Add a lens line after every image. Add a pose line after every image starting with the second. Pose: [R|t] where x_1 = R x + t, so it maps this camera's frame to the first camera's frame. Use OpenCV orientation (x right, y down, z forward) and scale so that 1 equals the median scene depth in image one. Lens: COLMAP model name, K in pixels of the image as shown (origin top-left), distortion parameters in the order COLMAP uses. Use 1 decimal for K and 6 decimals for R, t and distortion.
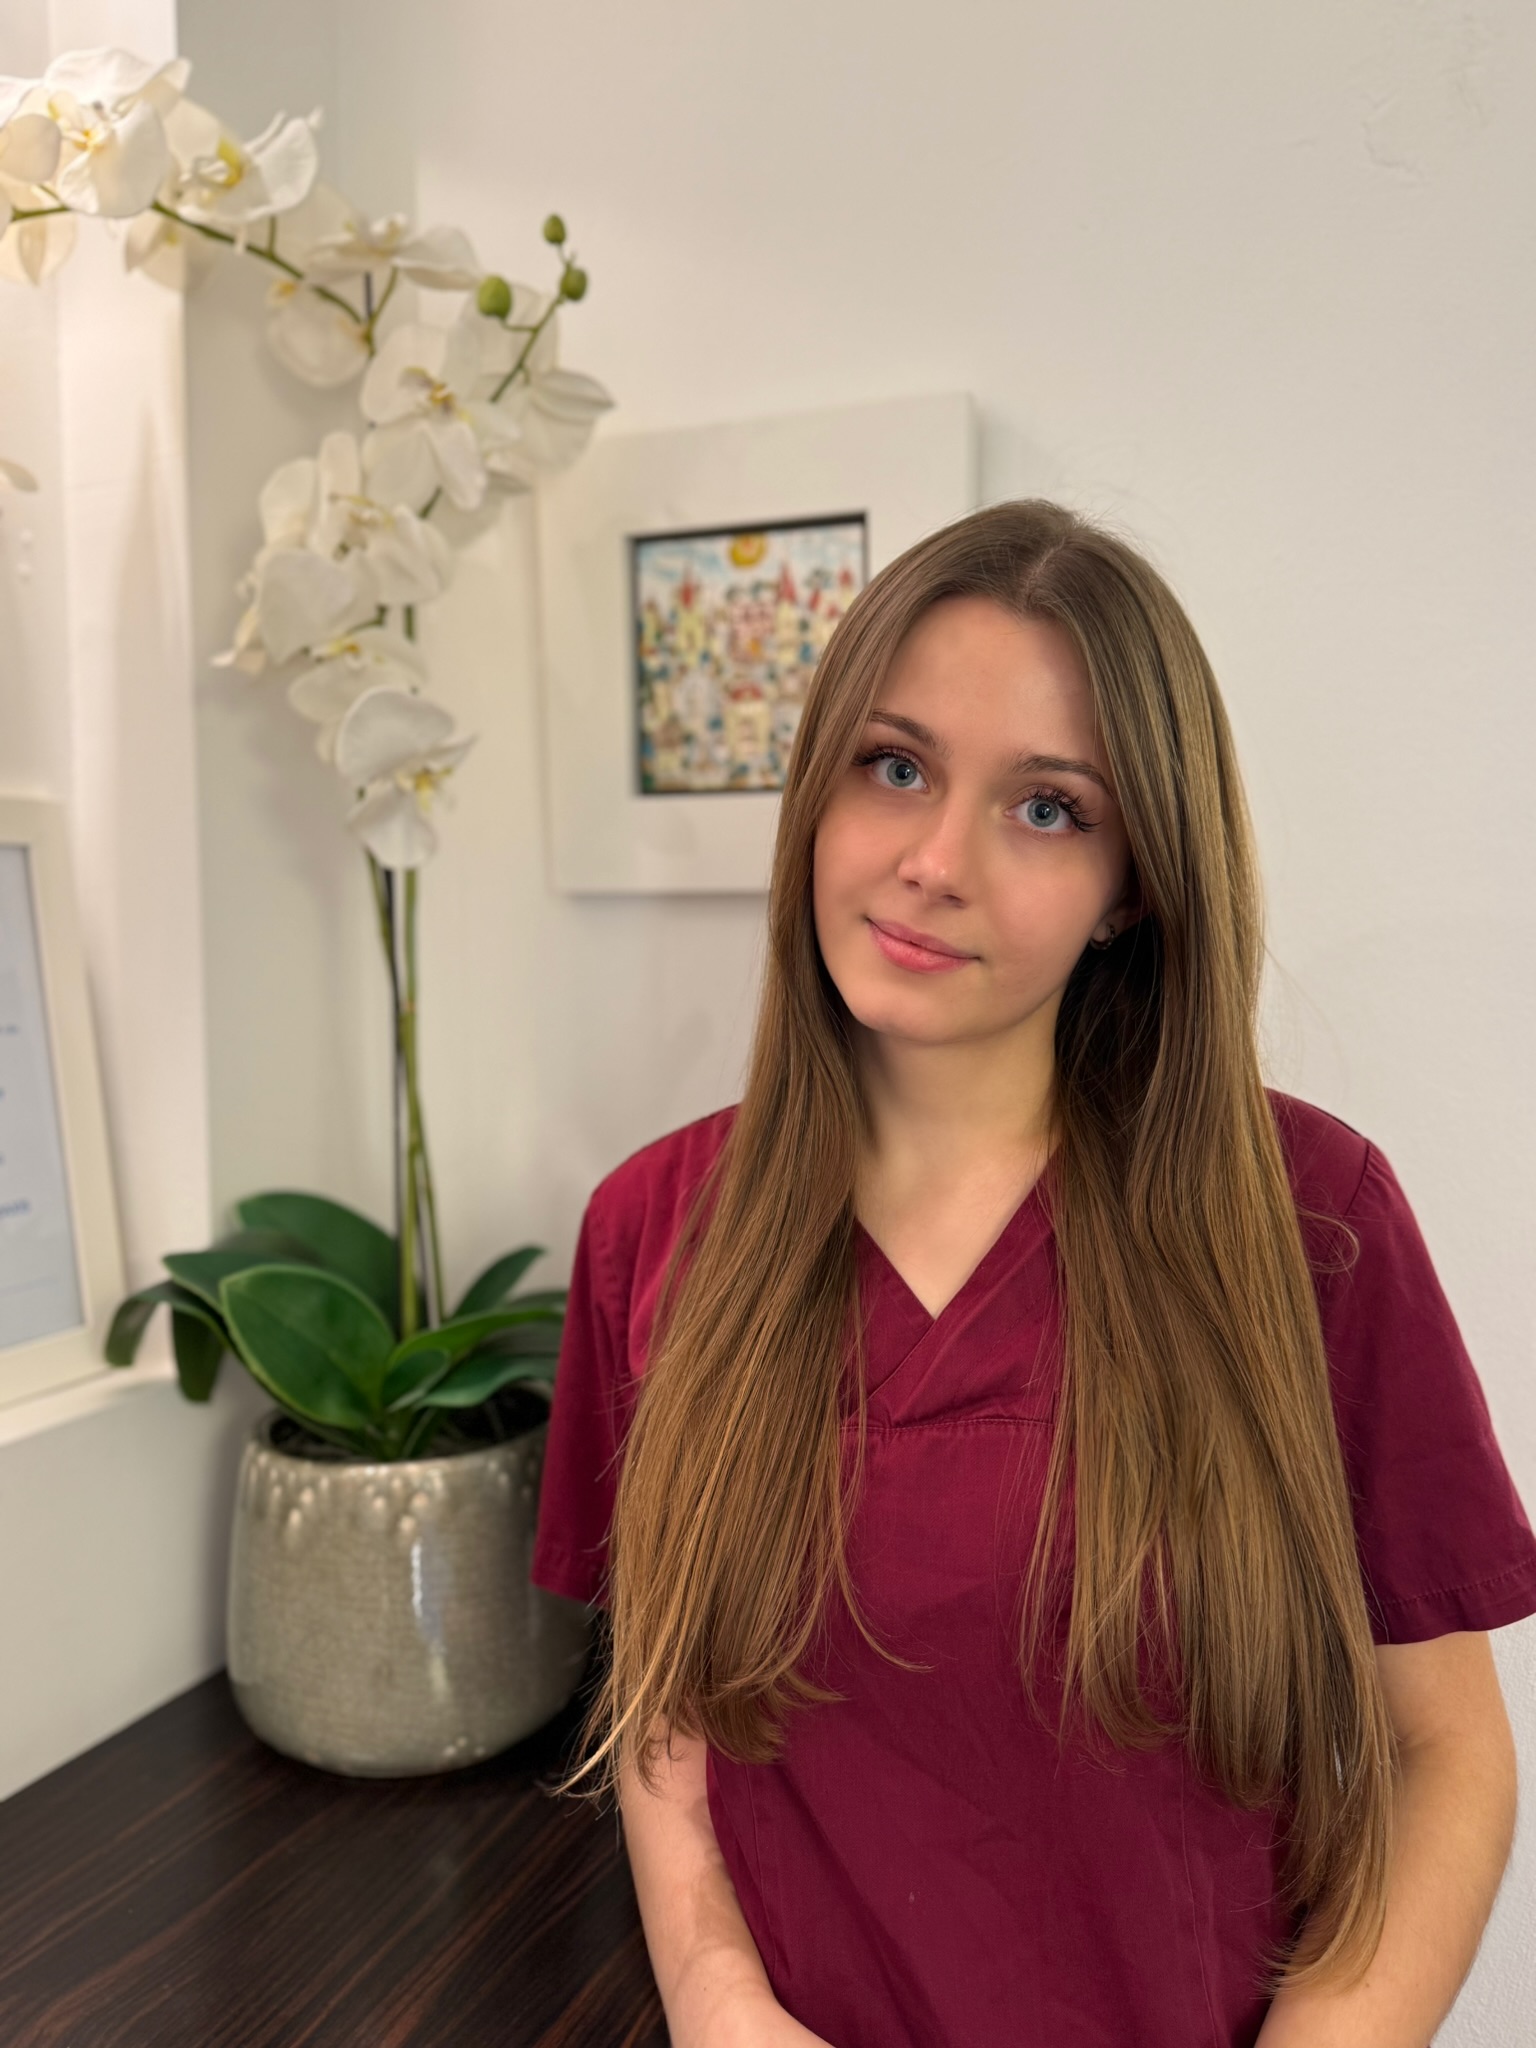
lens RADIAL K [[1539.3, 0, 765.8], [0, 1539.3, 1023.1], [0, 0, 1]] dist [-0.016645, -0.008649]
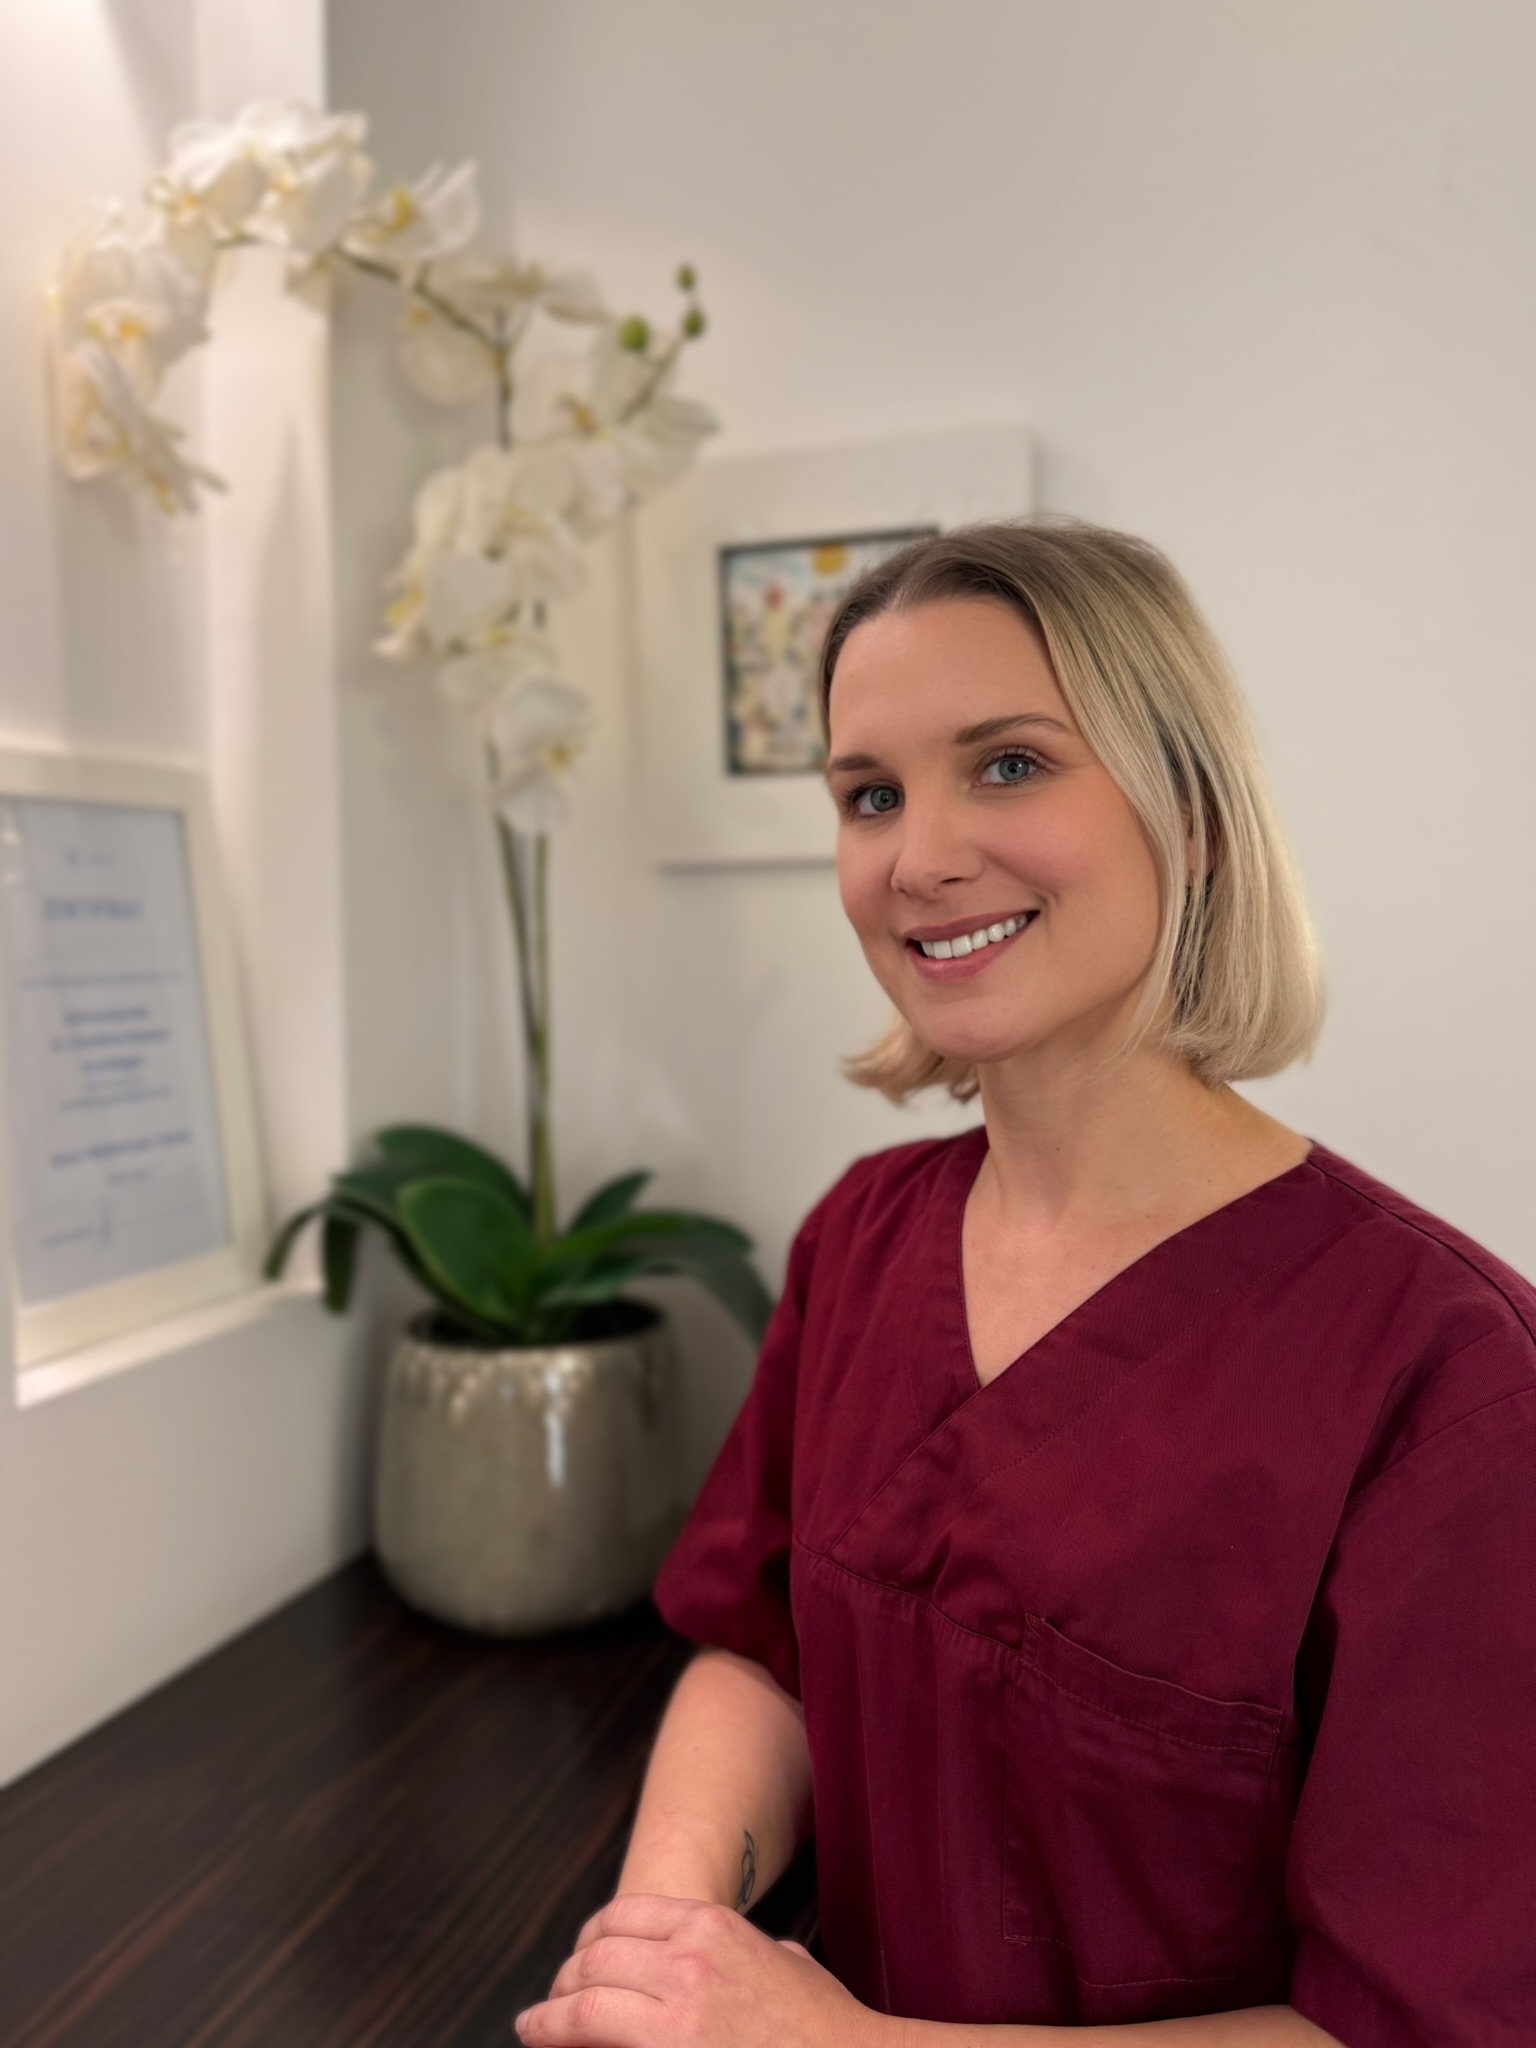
lens RADIAL K [[1539.3, 0, 763.9], [0, 1539.3, 1024.7], [0, 0, 1]] dist [-0.016645, -0.008649]
pose [[0.996741, 0.000633, 0.080670, -0.165014], [-0.000641, 1.000000, 0.000076, 0.040850], [-0.080670, -0.000127, 0.996741, -0.145802]]
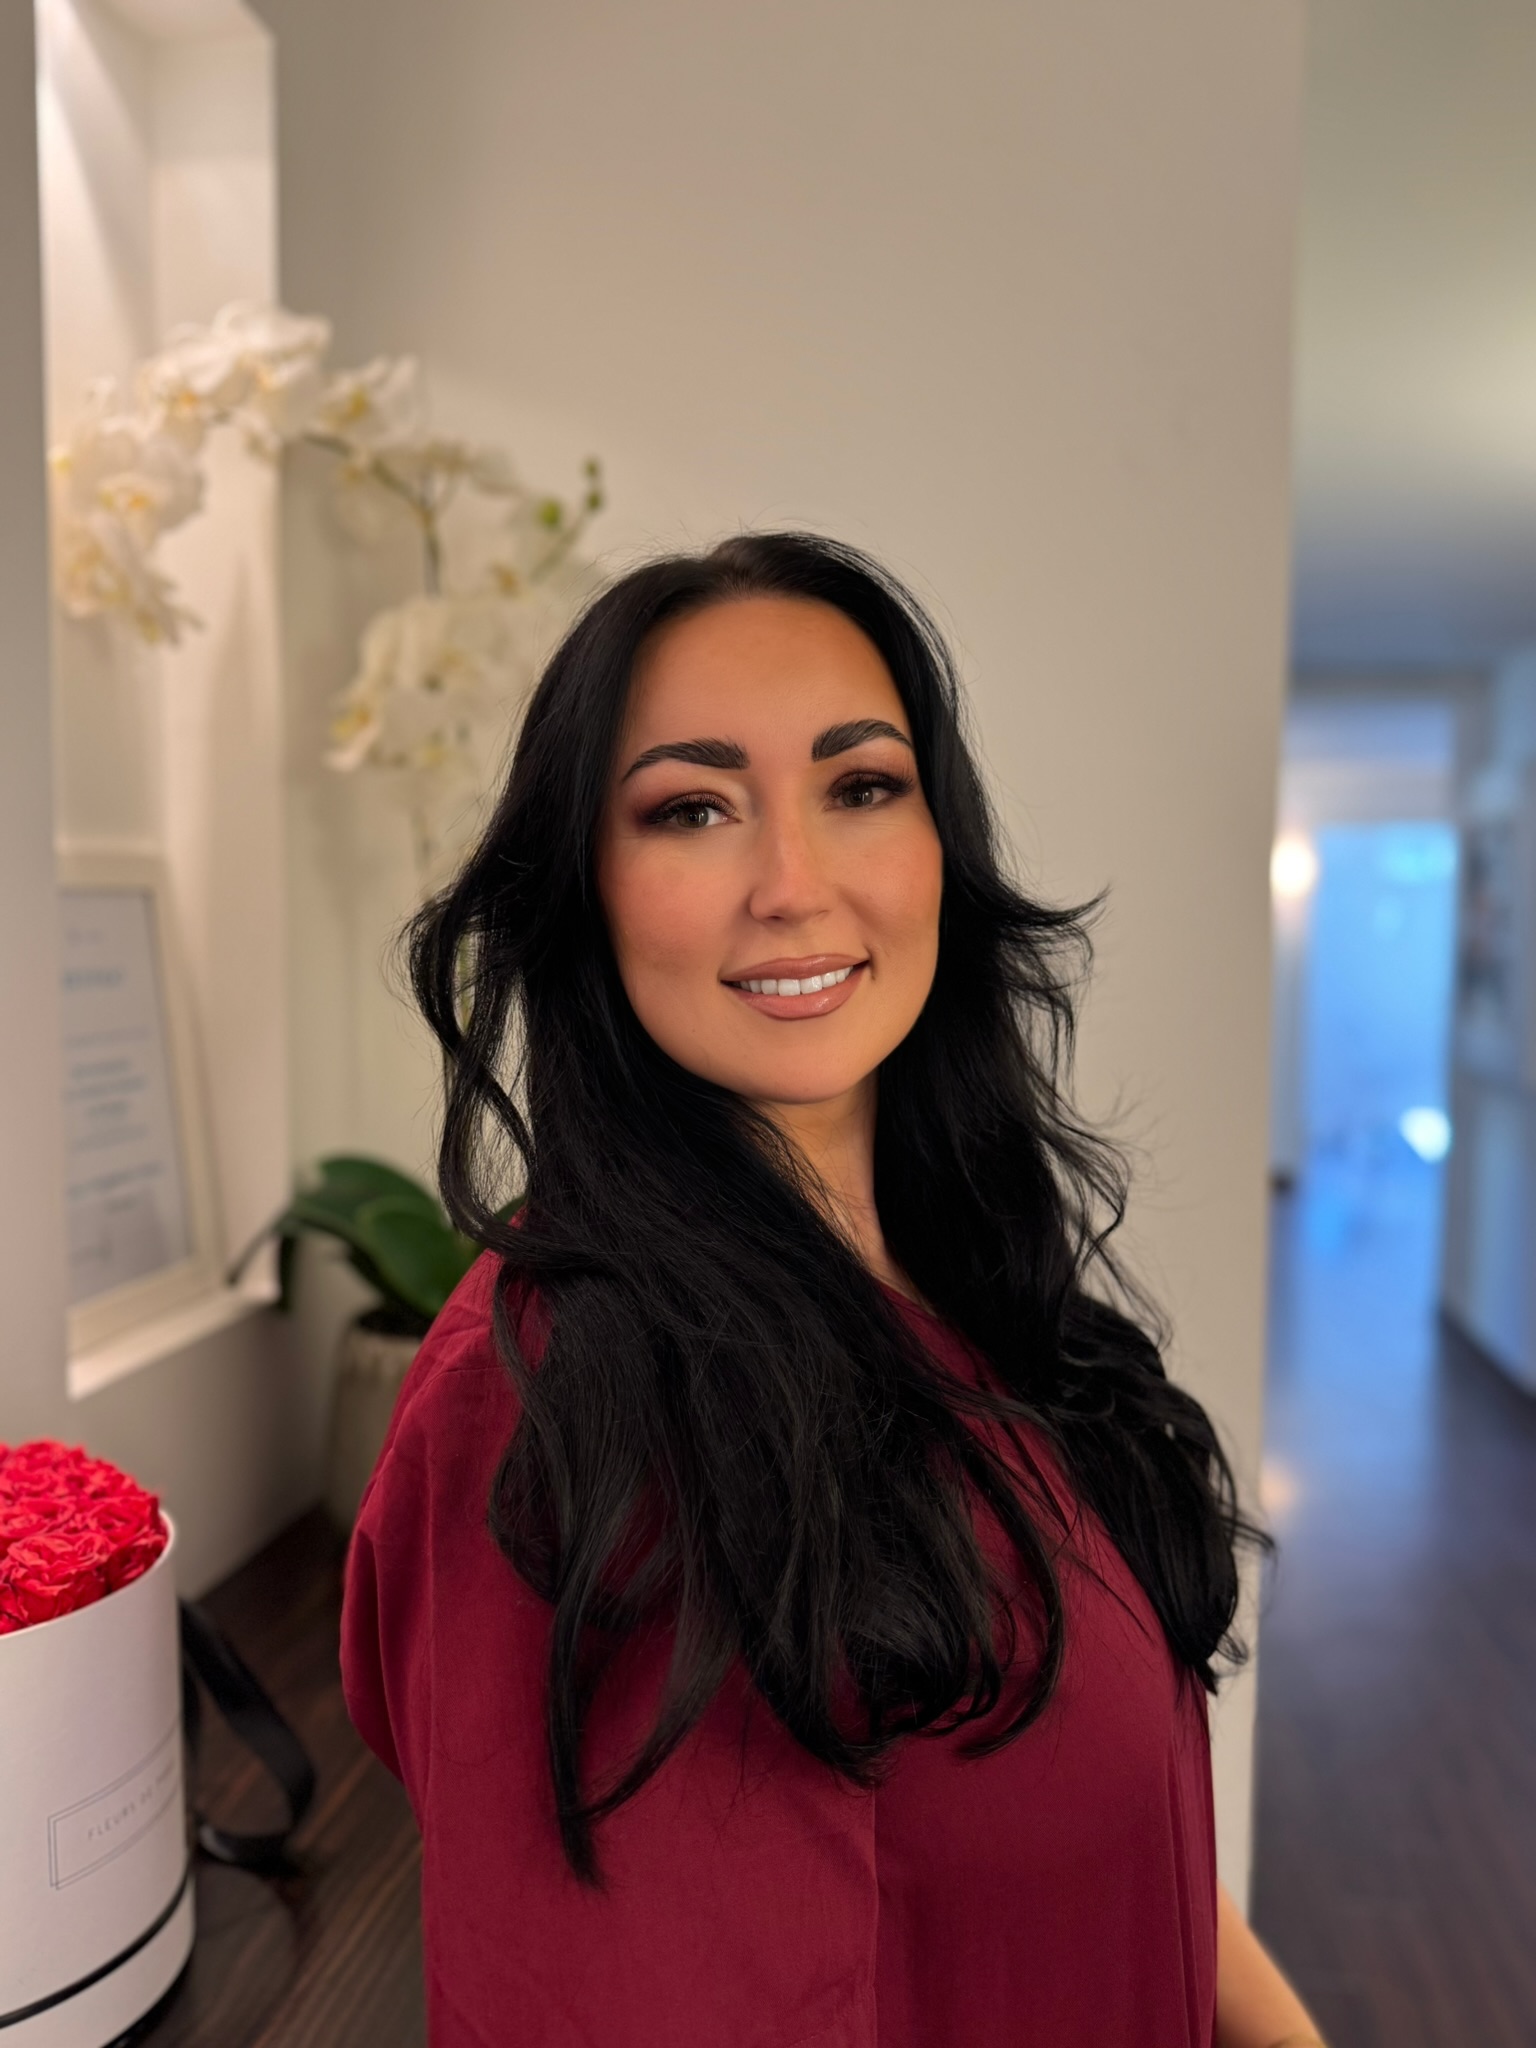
lens RADIAL K [[1539.3, 0, 765.6], [0, 1539.3, 1023.0], [0, 0, 1]] dist [-0.016645, -0.008649]
pose [[0.970604, -0.000196, 0.240680, -0.310440], [-0.003072, 0.999908, 0.013203, -0.023349], [-0.240661, -0.013554, 0.970515, -0.408205]]
